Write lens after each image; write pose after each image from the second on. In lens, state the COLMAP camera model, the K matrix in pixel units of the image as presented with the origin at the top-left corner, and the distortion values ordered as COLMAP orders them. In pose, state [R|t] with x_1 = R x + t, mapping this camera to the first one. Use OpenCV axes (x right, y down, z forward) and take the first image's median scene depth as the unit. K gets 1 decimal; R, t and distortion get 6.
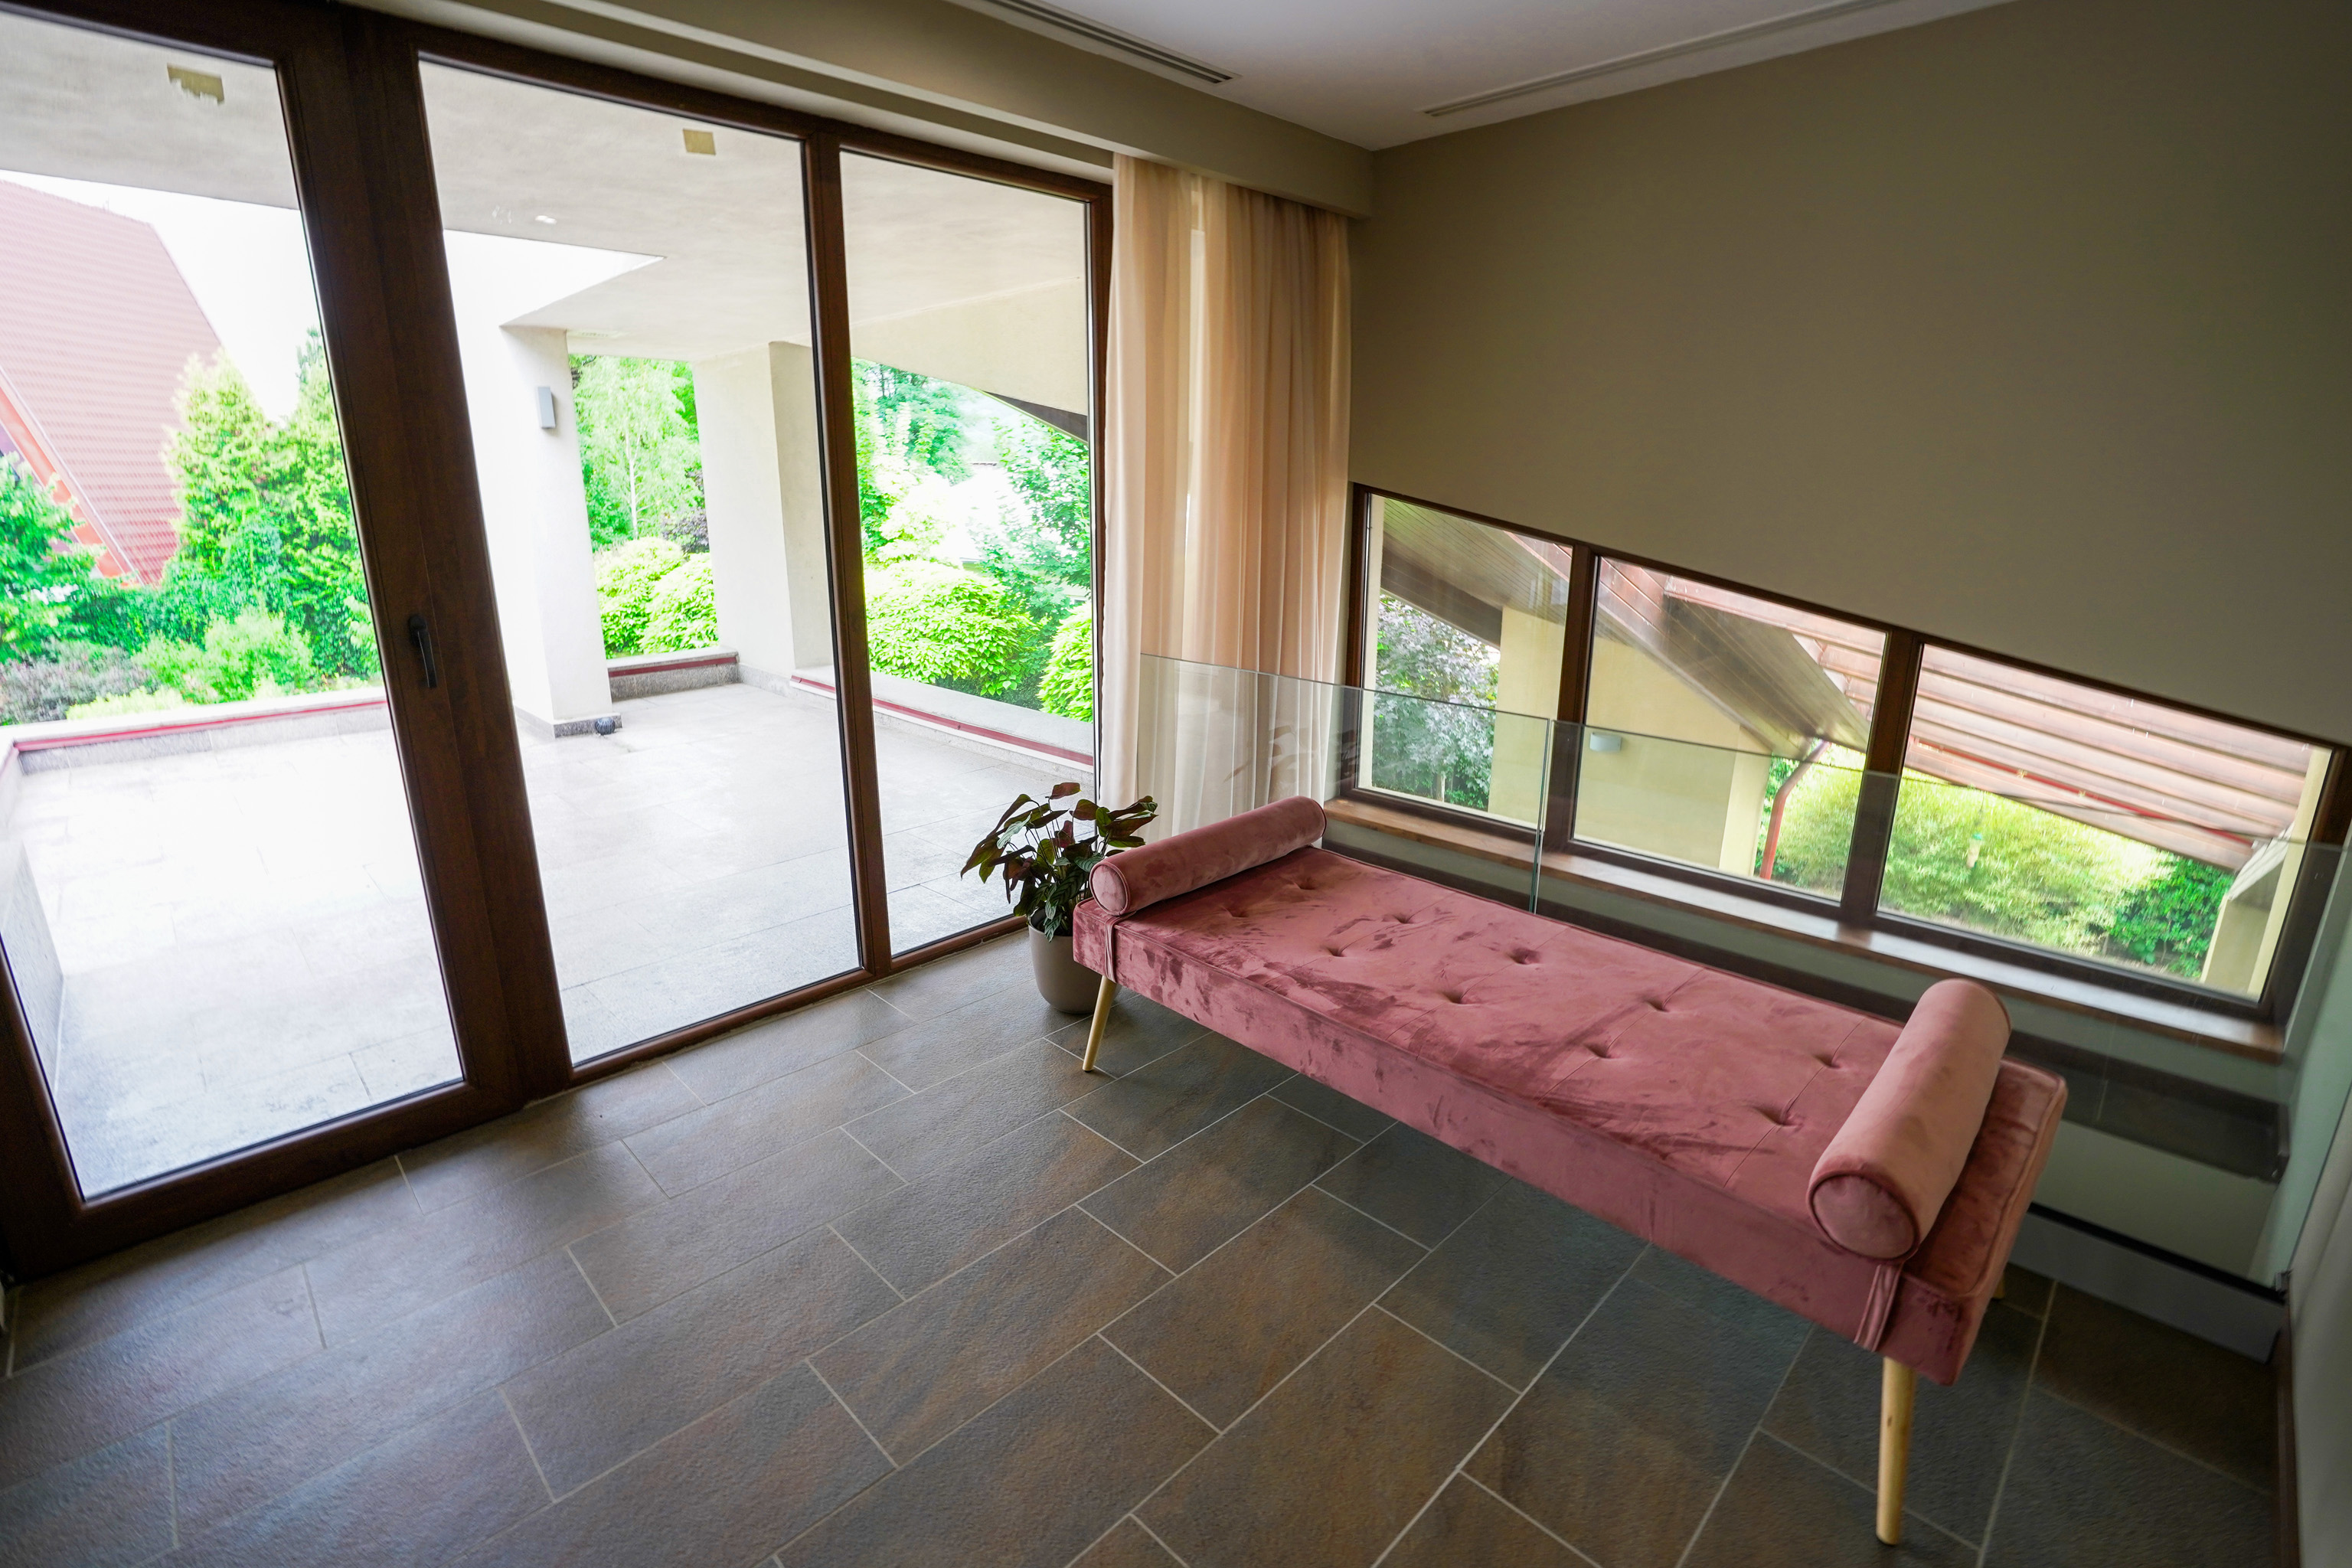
lens RADIAL K [[1093.9, 0, 1171.5], [0, 1093.9, 775.8], [0, 0, 1]] dist [-0.067673, 0.028528]
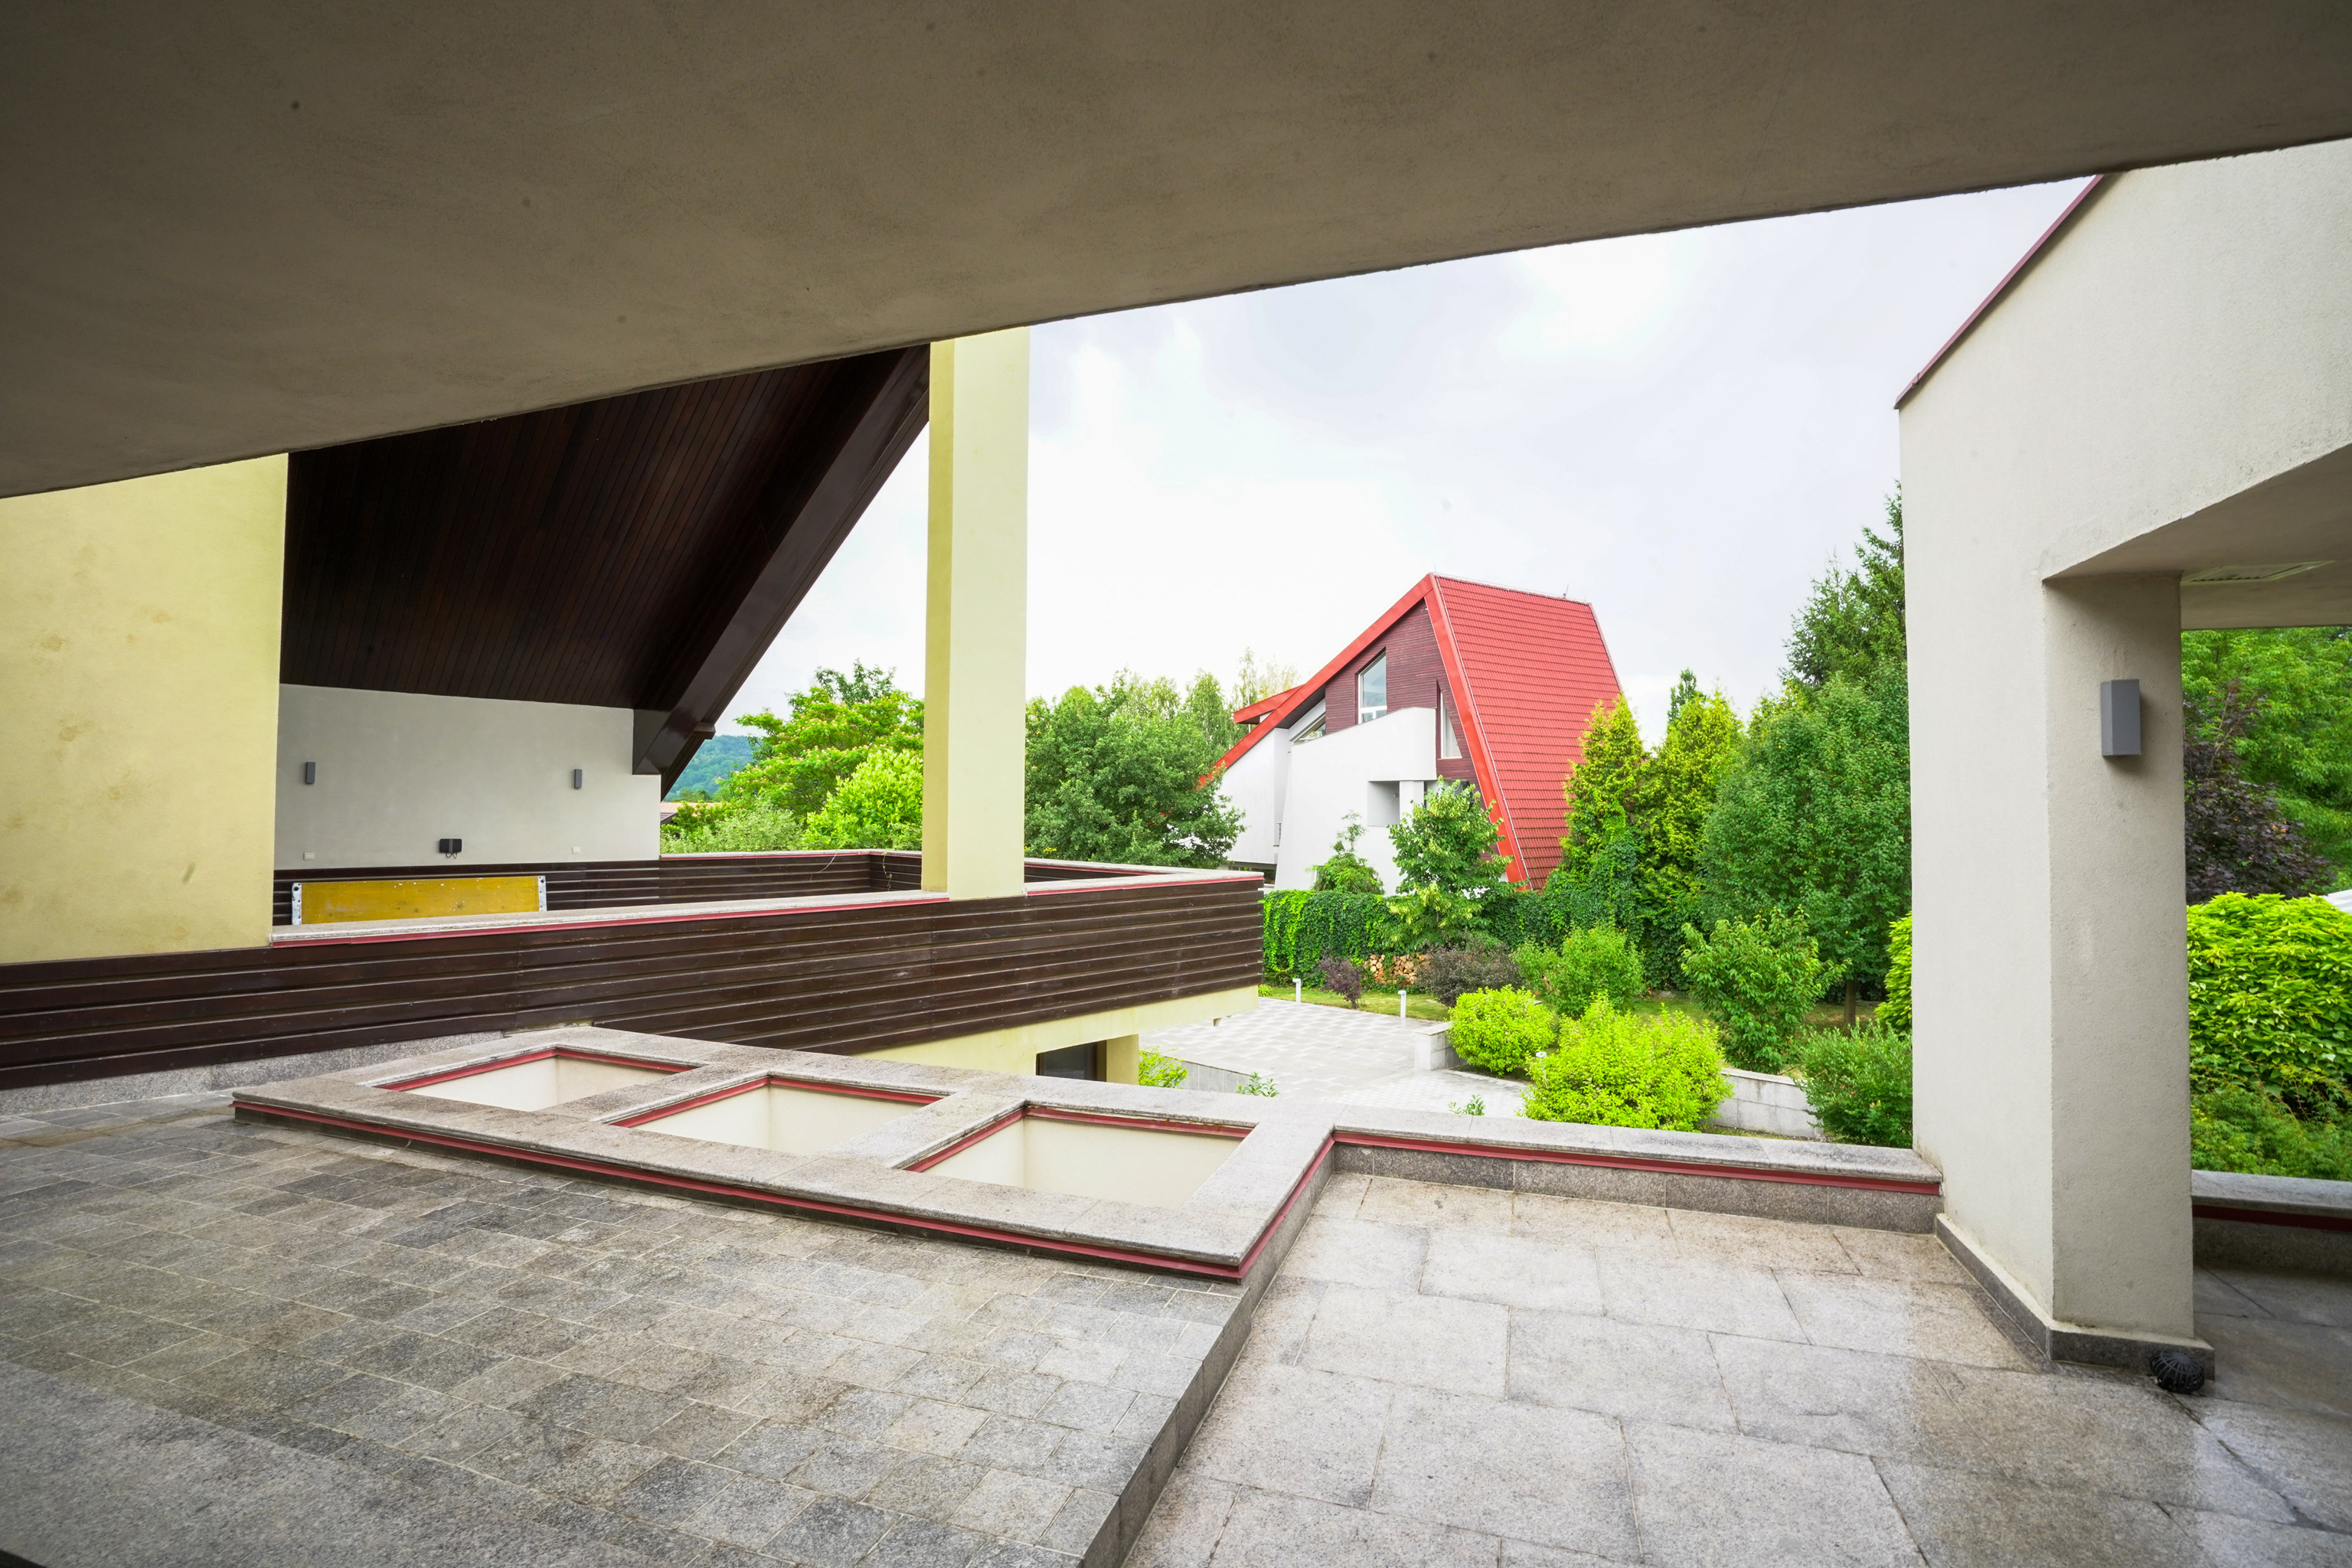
lens RADIAL K [[1093.9, 0, 1171.5], [0, 1093.9, 775.8], [0, 0, 1]] dist [-0.067673, 0.028528]
pose [[0.458639, -0.021714, -0.888358, -0.078565], [-0.237585, 0.960312, -0.146132, -0.030592], [0.856273, 0.278082, 0.435277, 0.088505]]
